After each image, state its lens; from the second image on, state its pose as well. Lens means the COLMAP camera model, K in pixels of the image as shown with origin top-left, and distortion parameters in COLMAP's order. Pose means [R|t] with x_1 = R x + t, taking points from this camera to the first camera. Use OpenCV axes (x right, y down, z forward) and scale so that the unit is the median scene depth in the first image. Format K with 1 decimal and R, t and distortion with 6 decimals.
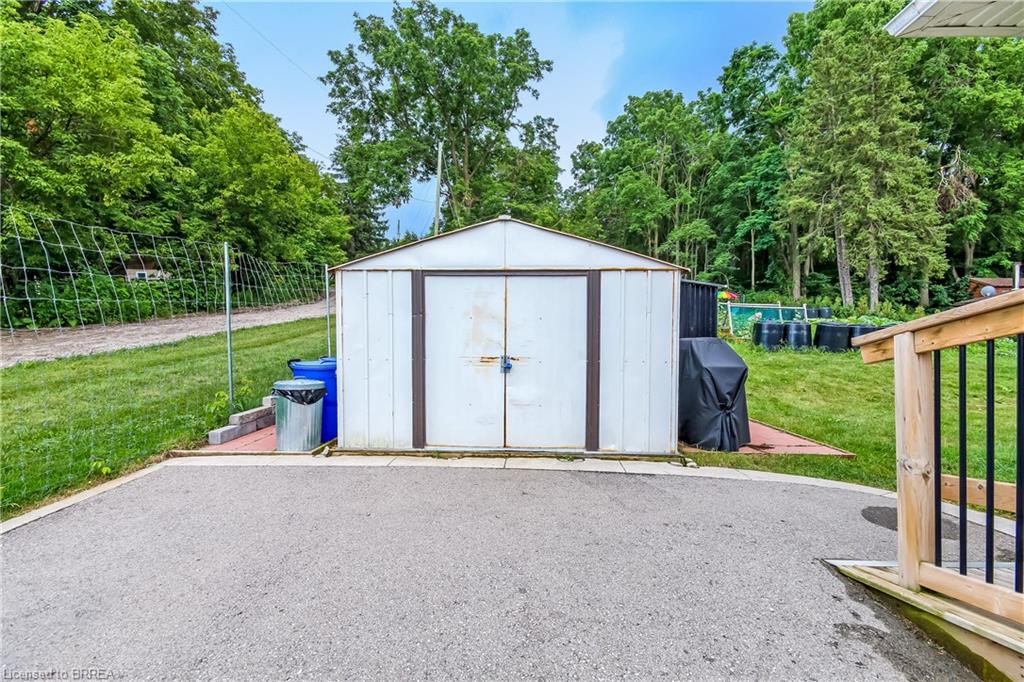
lens RADIAL K [[462.8, 0, 512.3], [0, 462.8, 345.9], [0, 0, 1]] dist [0.038661, -0.017220]
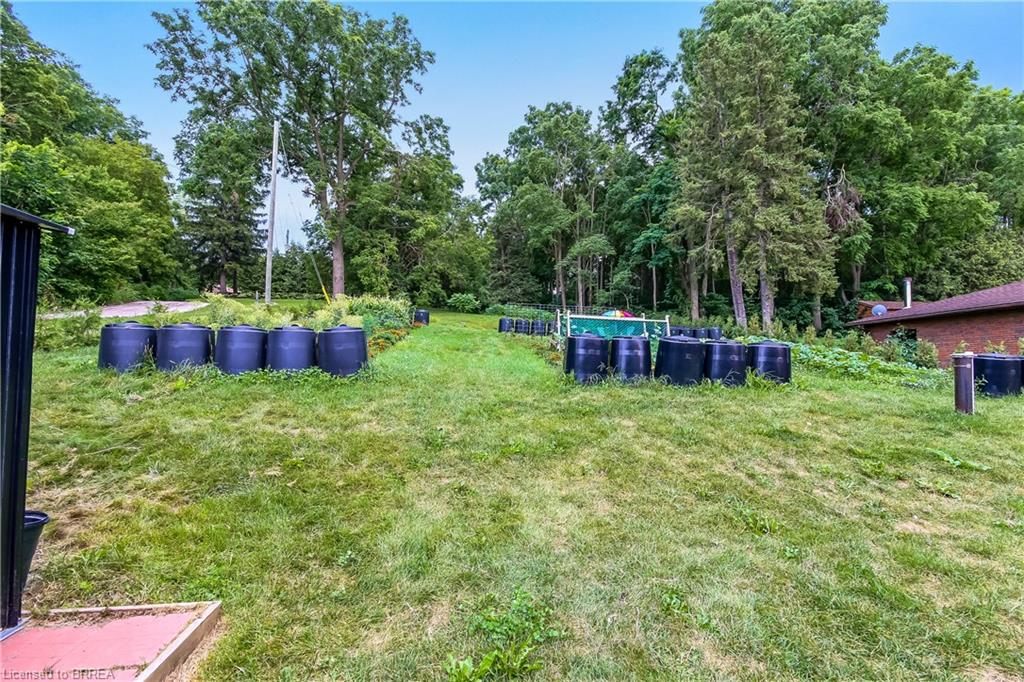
lens RADIAL K [[462.8, 0, 512.3], [0, 462.8, 345.9], [0, 0, 1]] dist [0.038661, -0.017220]
pose [[0.990682, 0.003453, 0.136153, 0.124731], [0.003566, 0.998678, -0.051279, -0.002310], [-0.136150, 0.051286, 0.989360, 0.137411]]
